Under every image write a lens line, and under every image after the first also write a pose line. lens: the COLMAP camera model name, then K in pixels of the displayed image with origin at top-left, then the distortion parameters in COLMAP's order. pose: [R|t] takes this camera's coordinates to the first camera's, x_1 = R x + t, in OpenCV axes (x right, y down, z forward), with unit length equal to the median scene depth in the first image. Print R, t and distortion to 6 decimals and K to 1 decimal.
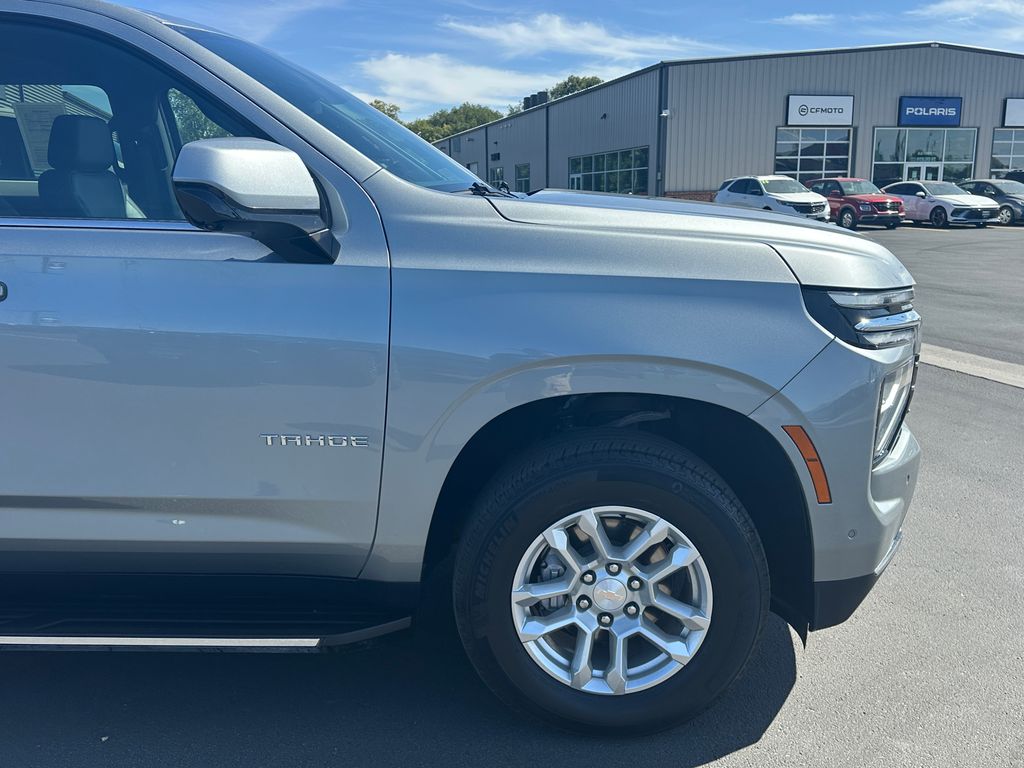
lens RADIAL K [[975.2, 0, 553.3], [0, 975.2, 384.2], [0, 0, 1]] dist [-0.015935, -0.024790]
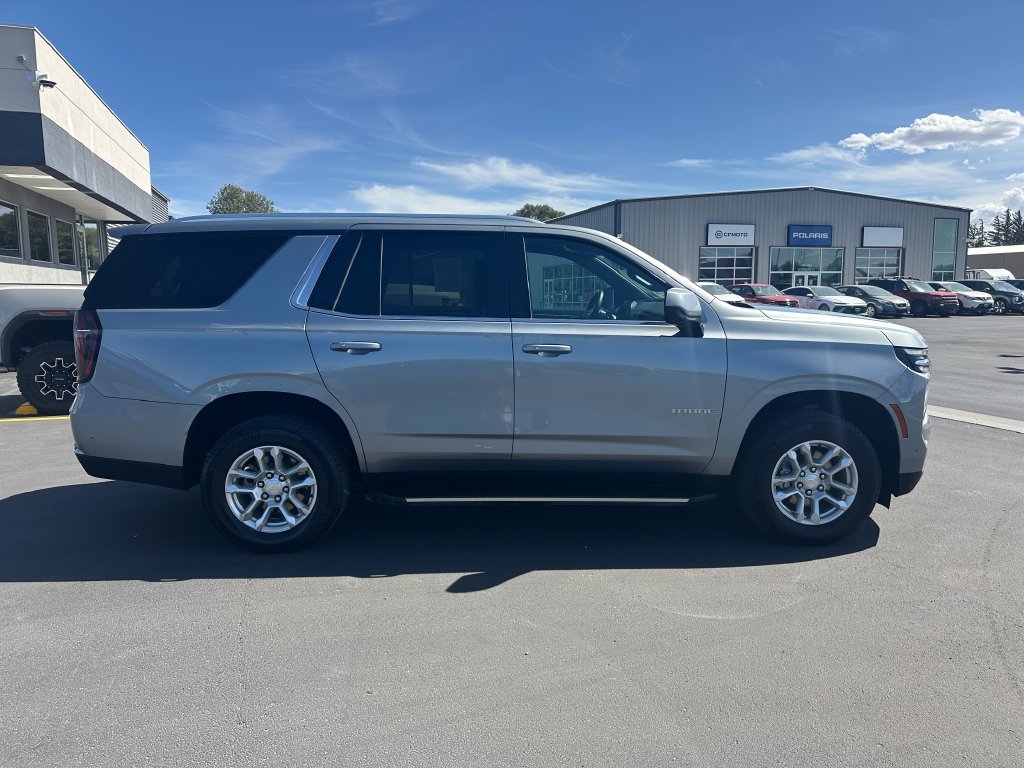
lens RADIAL K [[798.6, 0, 497.7], [0, 798.6, 383.8], [0, 0, 1]] dist [-0.047413, -0.001869]
pose [[0.999740, -0.001449, 0.022763, -0.141764], [0.003207, 0.996994, -0.077410, 0.025628], [-0.022582, 0.077463, 0.996739, -0.167660]]
